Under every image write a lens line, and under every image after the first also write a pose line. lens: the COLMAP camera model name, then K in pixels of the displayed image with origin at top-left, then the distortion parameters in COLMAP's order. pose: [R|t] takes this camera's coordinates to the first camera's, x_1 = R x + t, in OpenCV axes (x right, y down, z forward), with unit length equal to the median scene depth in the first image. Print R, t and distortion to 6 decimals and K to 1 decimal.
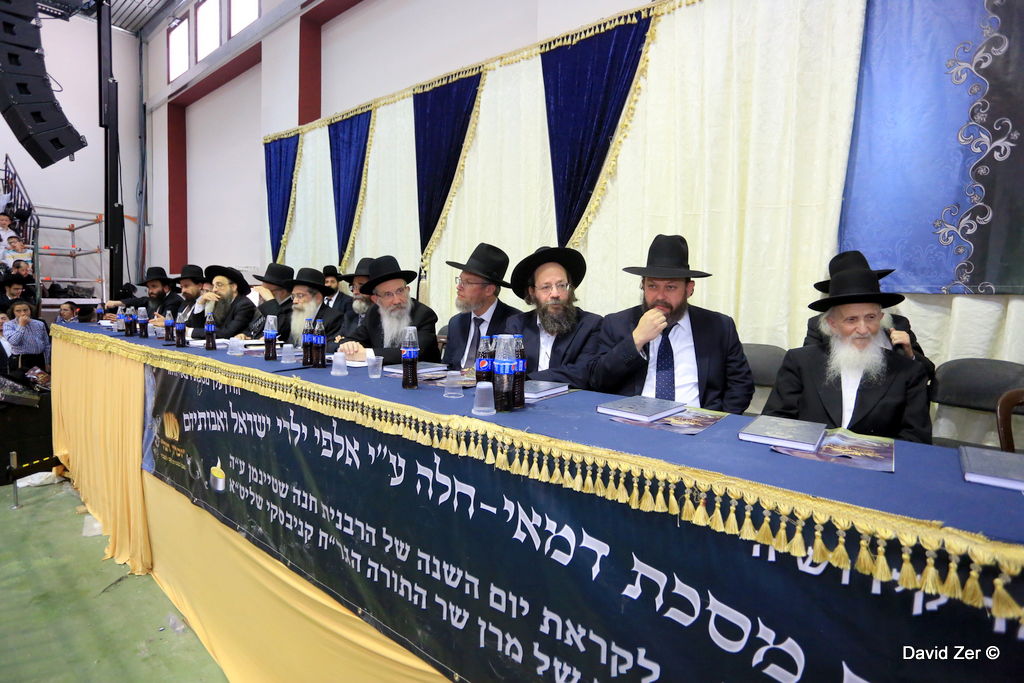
lens RADIAL K [[516.8, 0, 512.0], [0, 516.8, 341.5], [0, 0, 1]] dist [-0.067880, 0.029150]
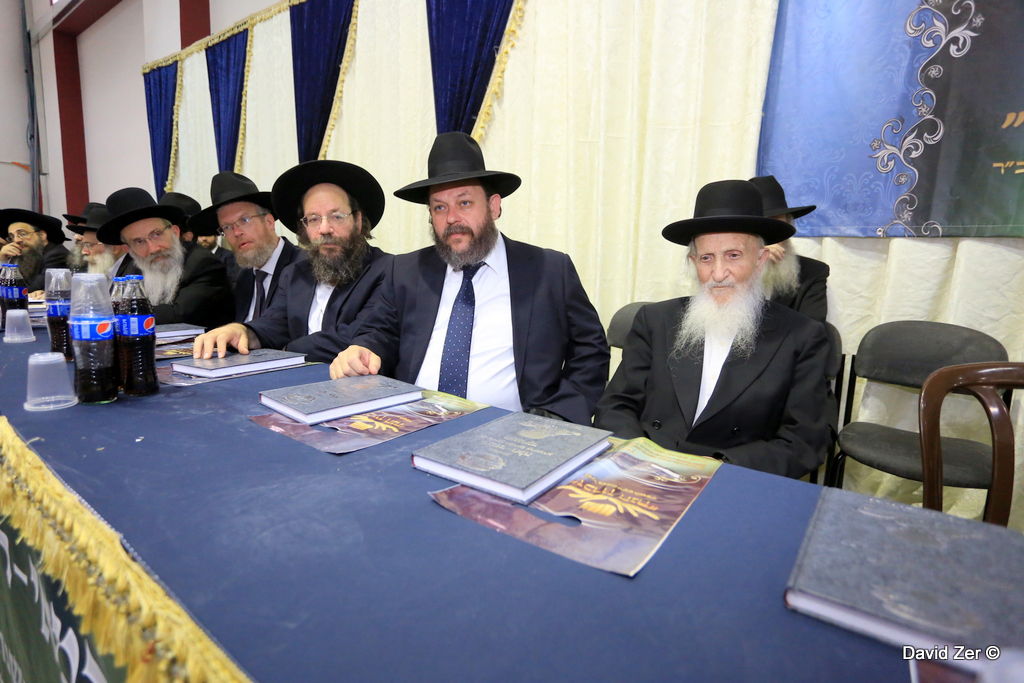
lens RADIAL K [[520.1, 0, 512.0], [0, 520.1, 341.5], [0, 0, 1]] dist [-0.061975, 0.024505]
pose [[0.999056, -0.002722, 0.043355, 0.254109], [-0.000256, 0.997649, 0.068536, 0.011559], [-0.043440, -0.068482, 0.996706, 0.226000]]
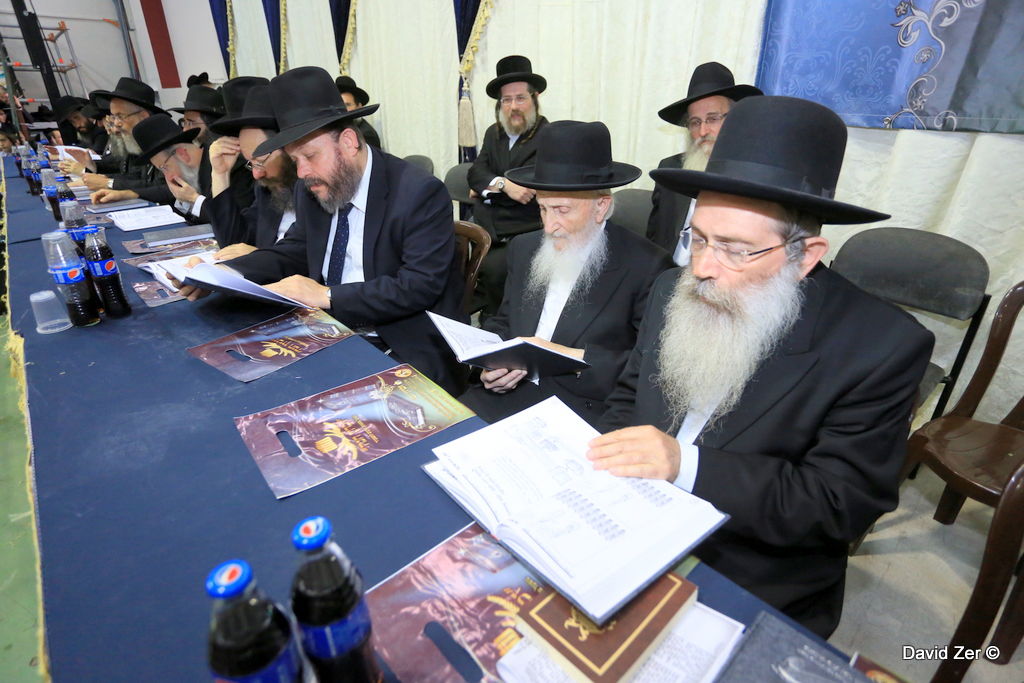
lens RADIAL K [[520.1, 0, 512.0], [0, 520.1, 341.5], [0, 0, 1]] dist [-0.061975, 0.024505]
pose [[0.988881, 0.039703, -0.143314, 0.459170], [0.014654, 0.932996, 0.359589, -0.075970], [0.147988, -0.357691, 0.922039, 0.189356]]
